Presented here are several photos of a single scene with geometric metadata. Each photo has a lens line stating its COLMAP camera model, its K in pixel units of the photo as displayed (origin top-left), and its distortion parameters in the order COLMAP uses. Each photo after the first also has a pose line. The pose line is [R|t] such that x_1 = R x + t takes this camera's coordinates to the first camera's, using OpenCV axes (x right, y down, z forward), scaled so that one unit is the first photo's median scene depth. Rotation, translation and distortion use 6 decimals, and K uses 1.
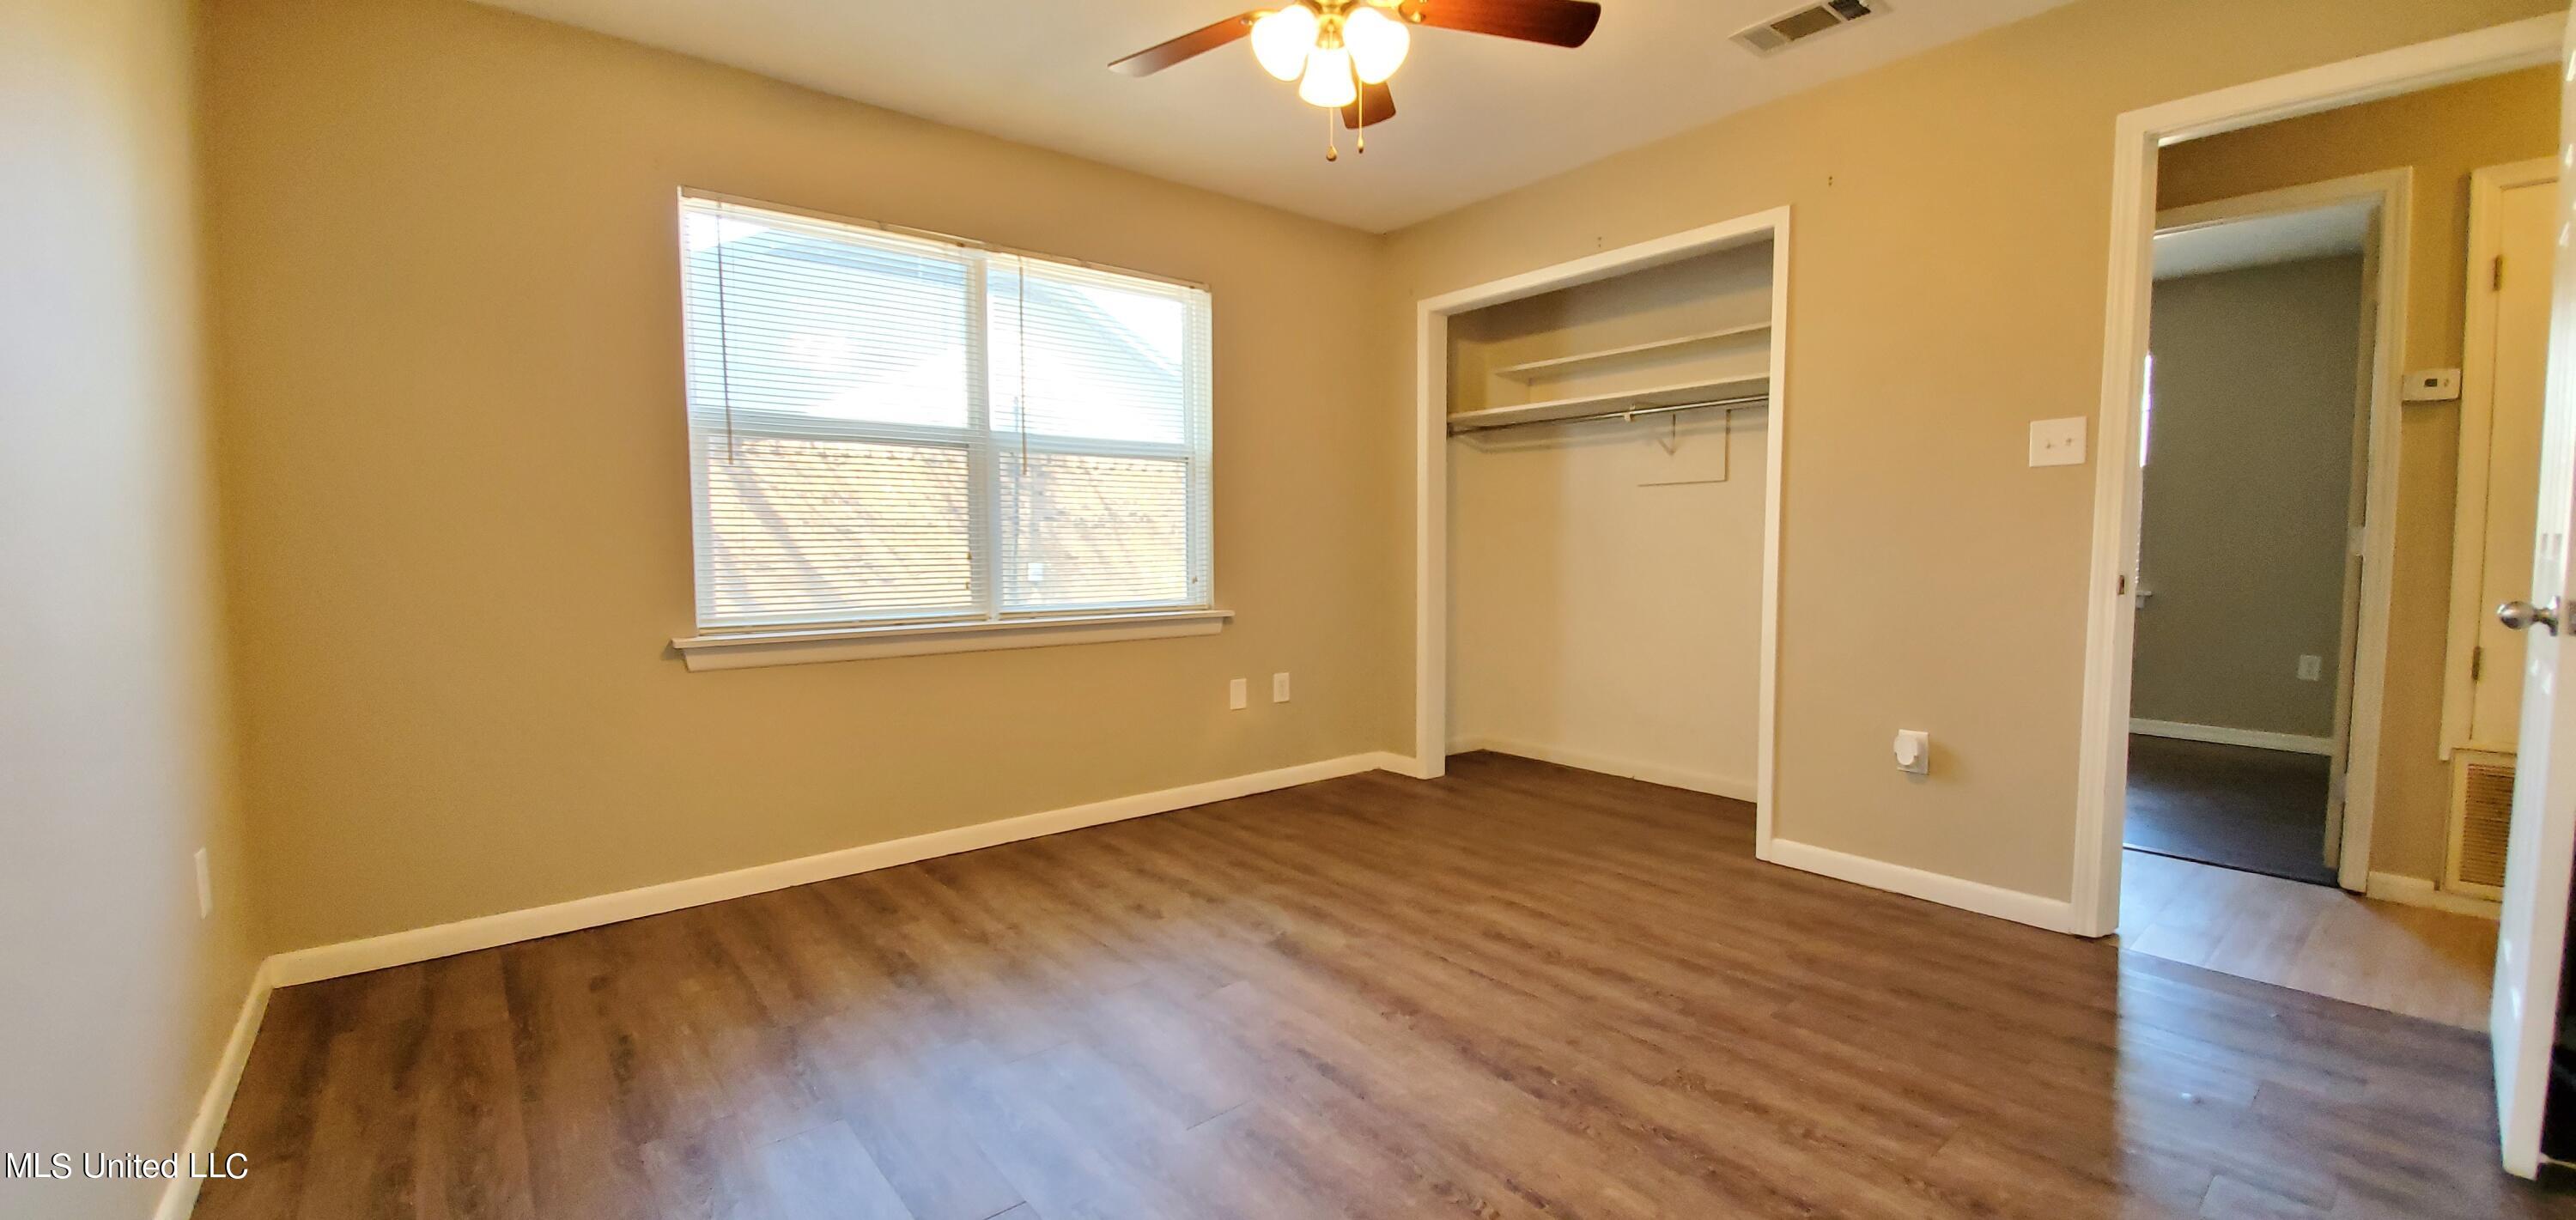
lens RADIAL K [[1008.2, 0, 1355.4], [0, 1008.2, 611.4], [0, 0, 1]] dist [-0.012516, -0.001769]
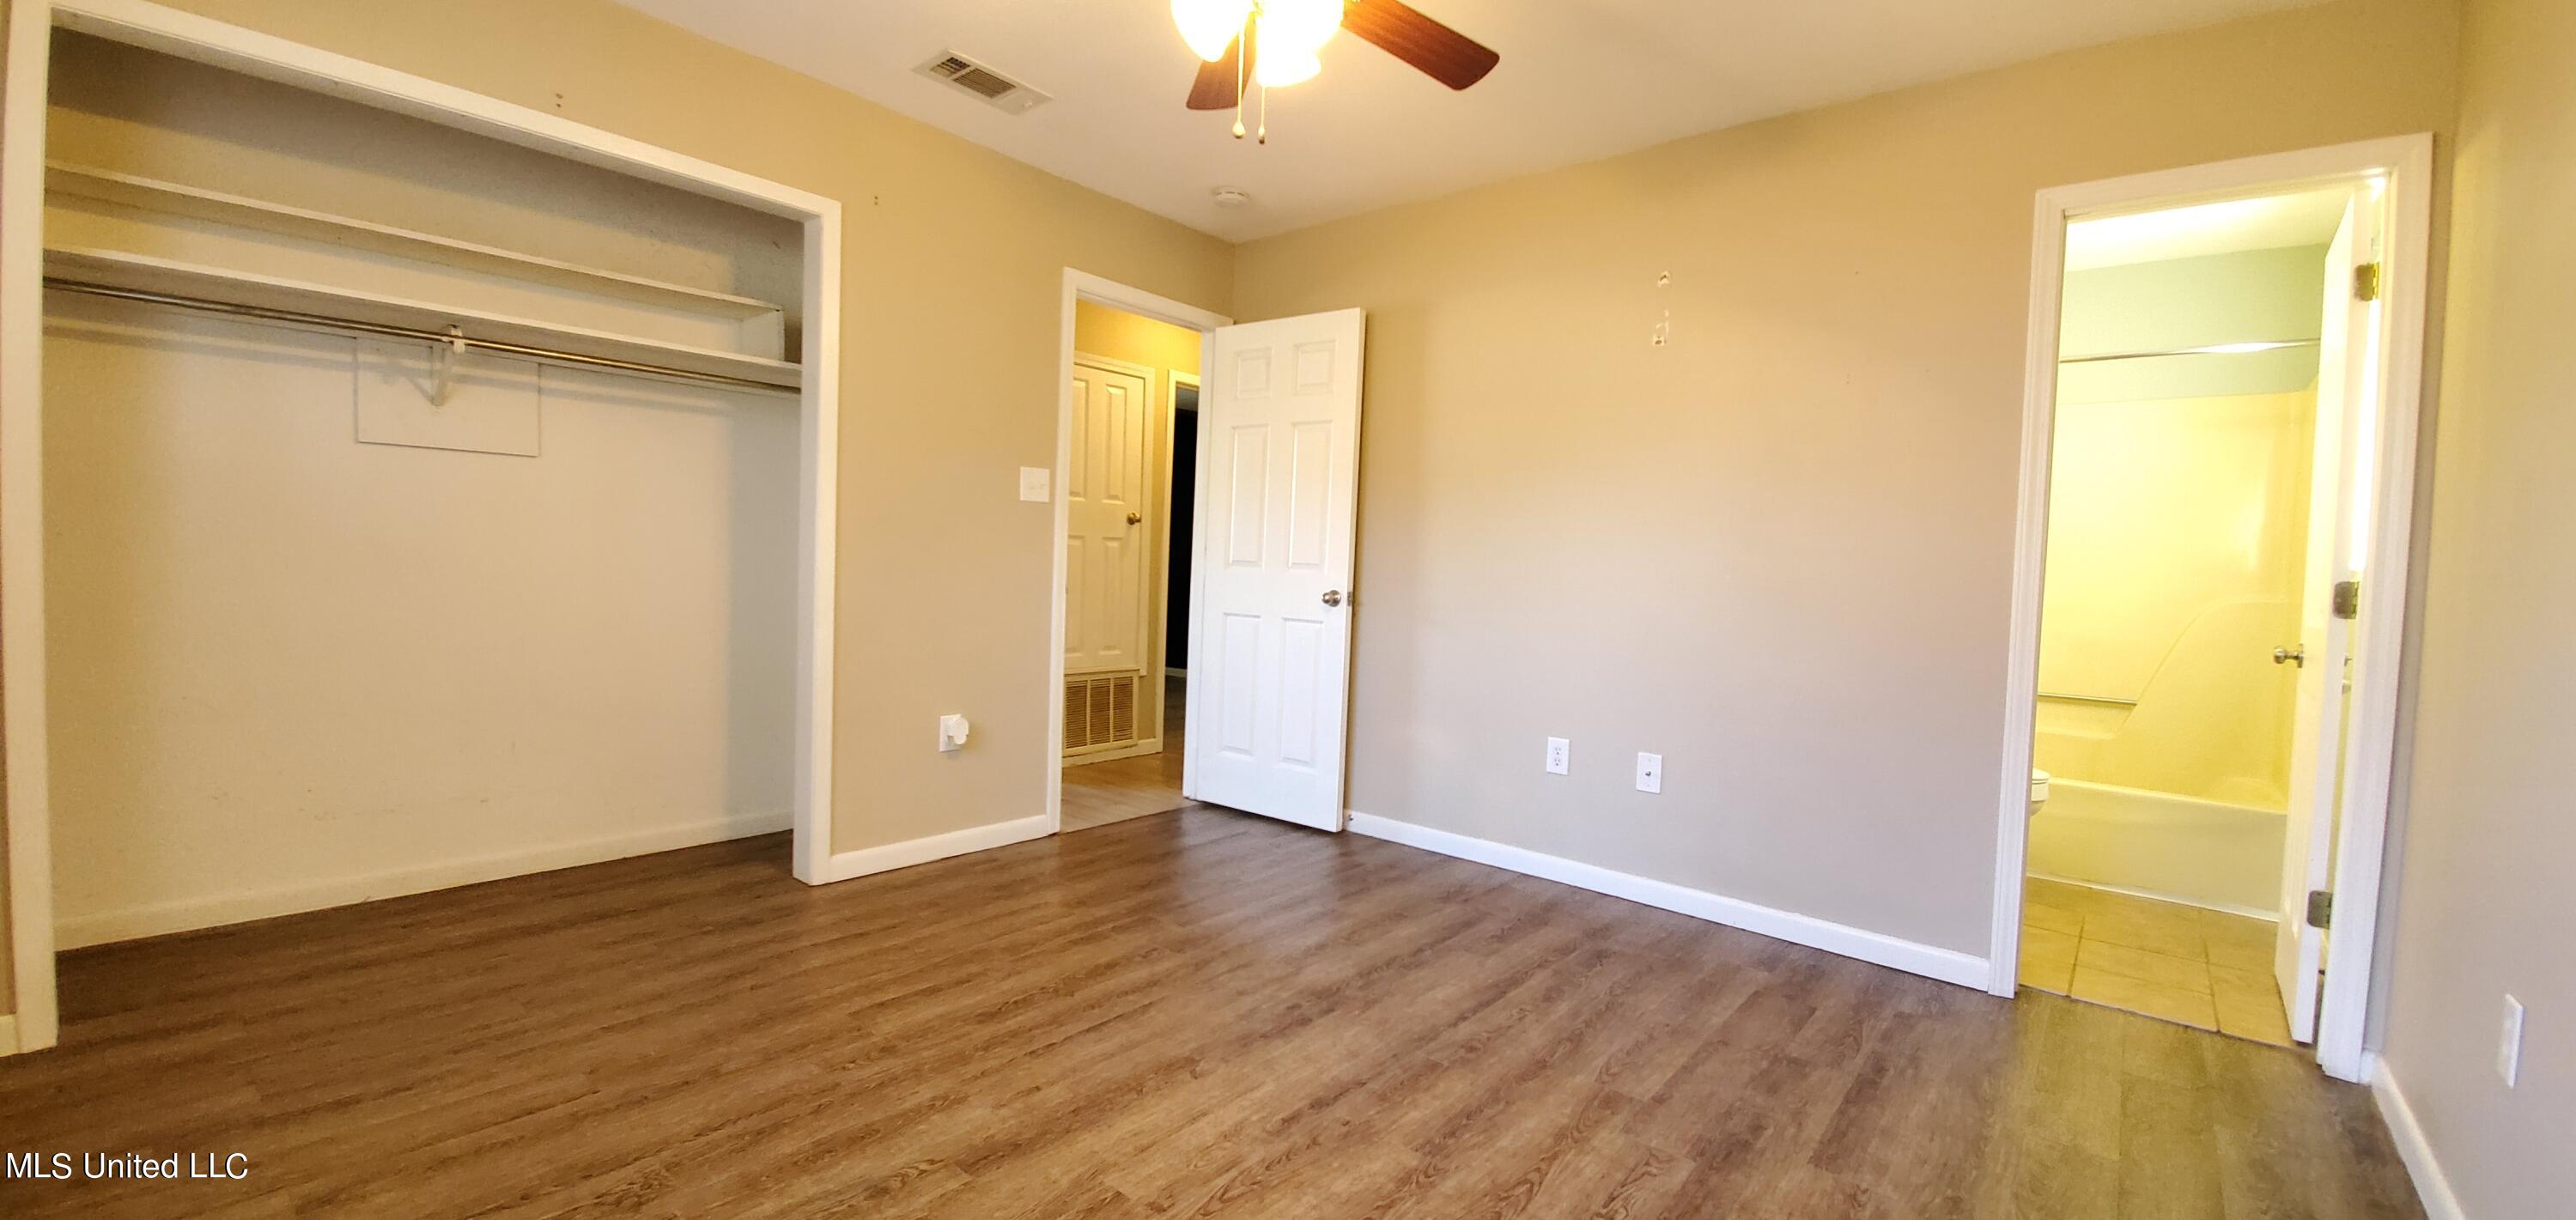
lens RADIAL K [[1008.2, 0, 1283.8], [0, 1008.2, 615.0], [0, 0, 1]] dist [-0.012516, -0.001769]
pose [[-0.147616, -0.051078, 0.987725, -0.647715], [0.028866, 0.998018, 0.055925, -0.051411], [-0.988623, 0.036767, -0.145849, 0.776494]]
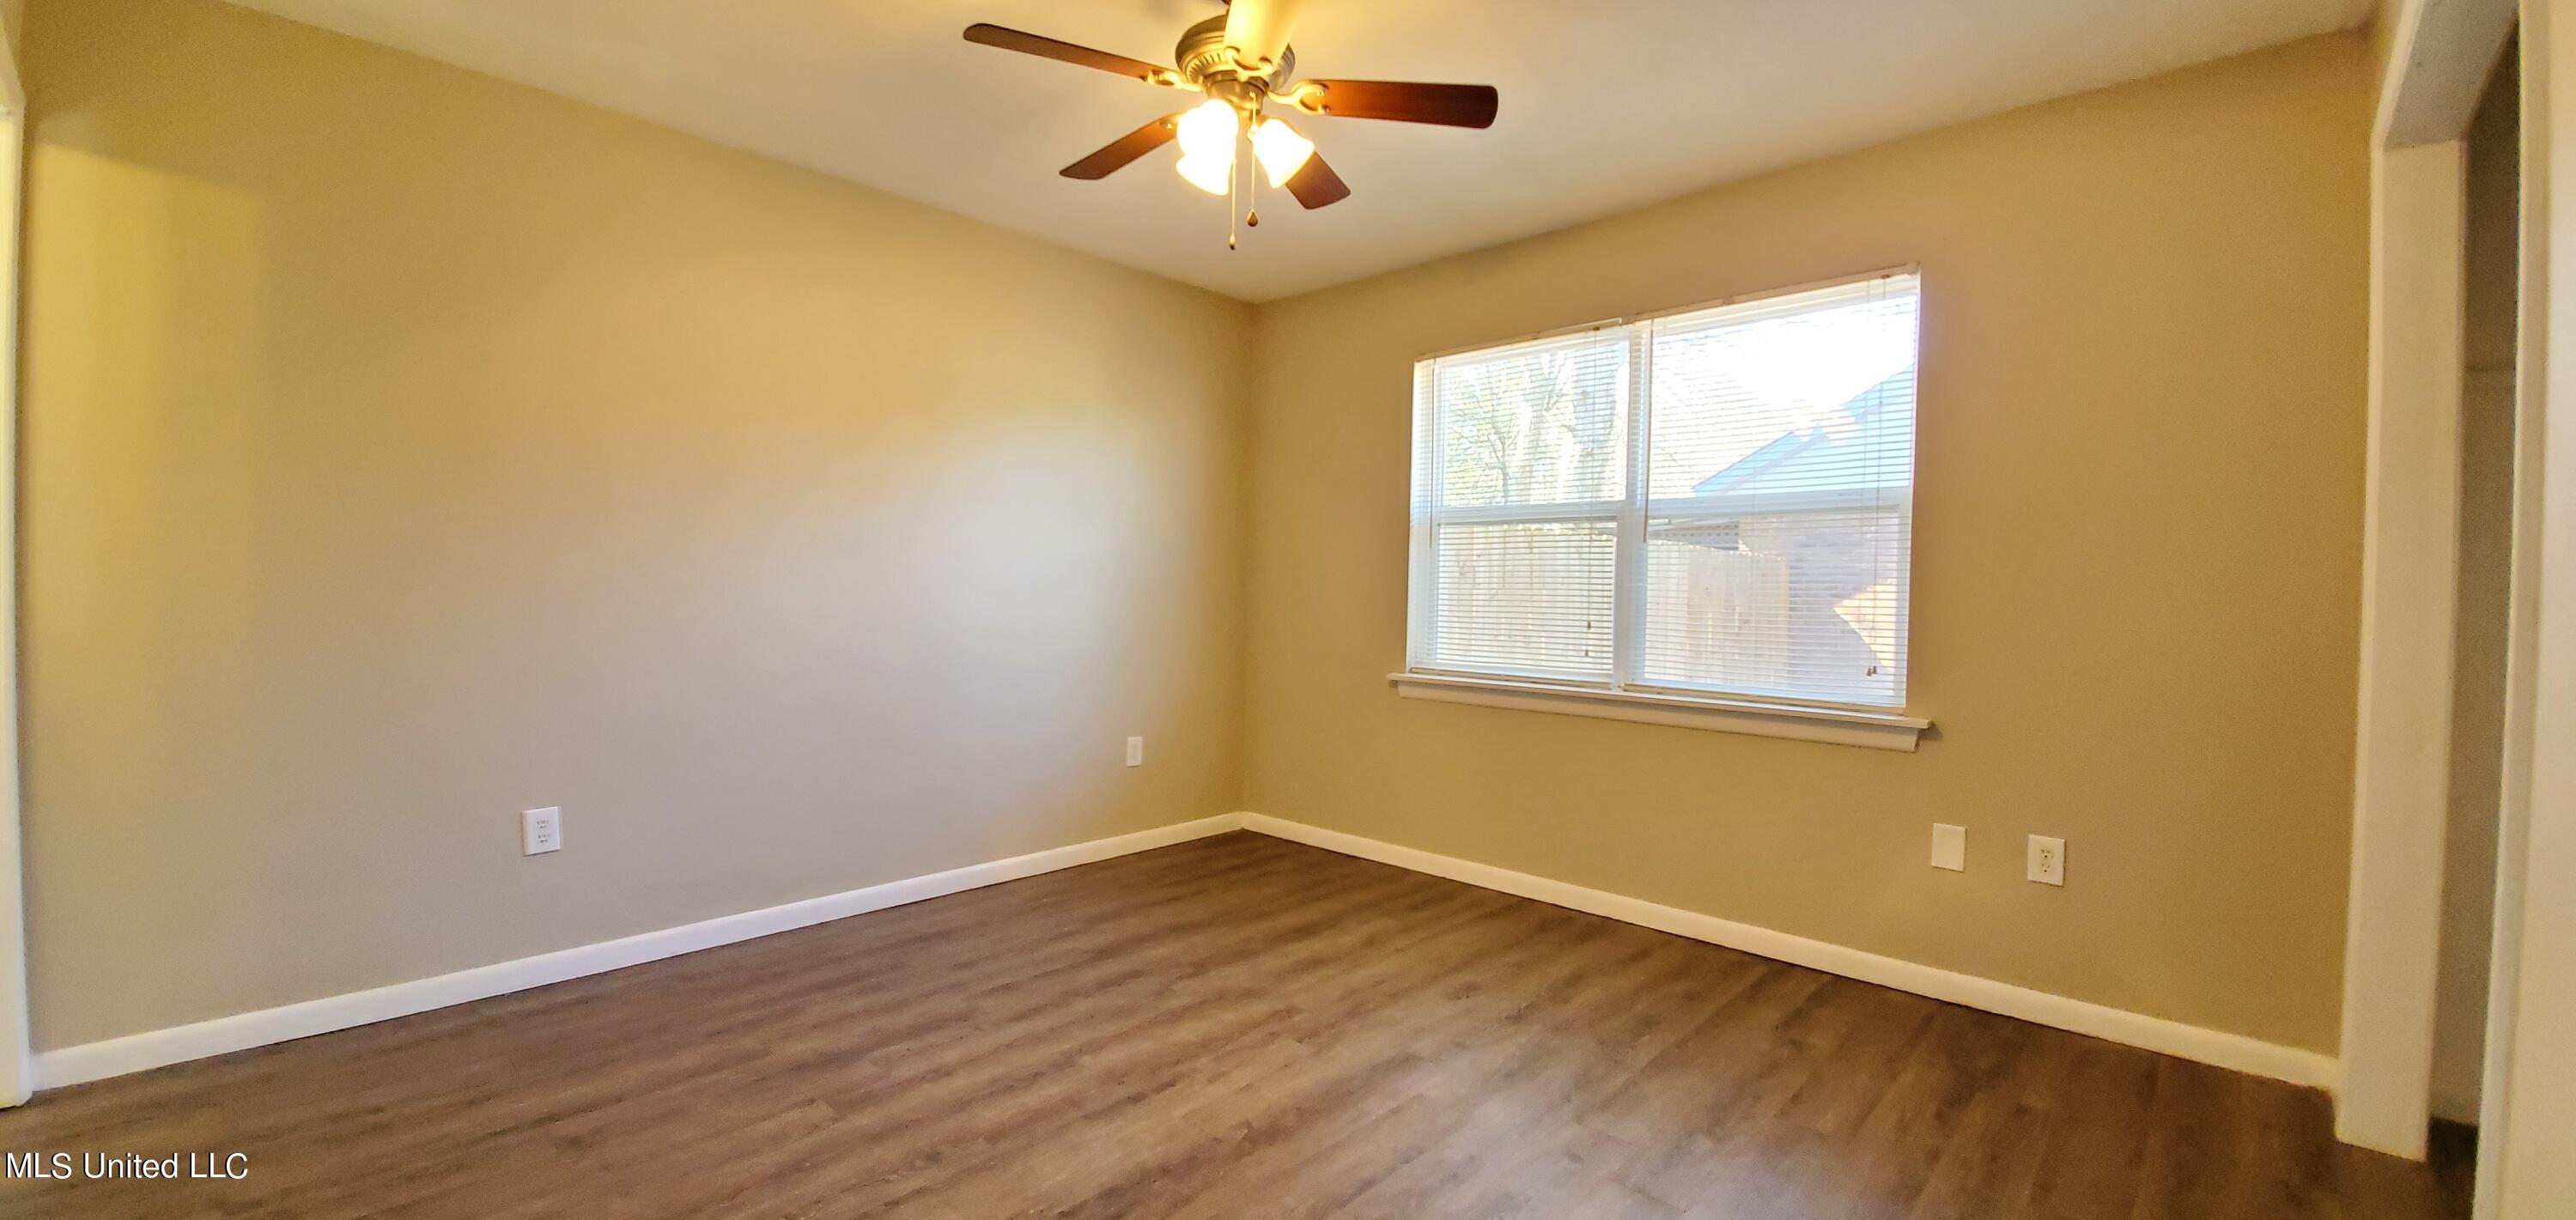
lens RADIAL K [[1008.2, 0, 1293.9], [0, 1008.2, 609.6], [0, 0, 1]] dist [-0.012516, -0.001769]
pose [[0.097516, 0.020913, -0.995014, 0.707373], [-0.084748, 0.996322, 0.012635, -0.066433], [0.991619, 0.083093, 0.098929, 0.681541]]
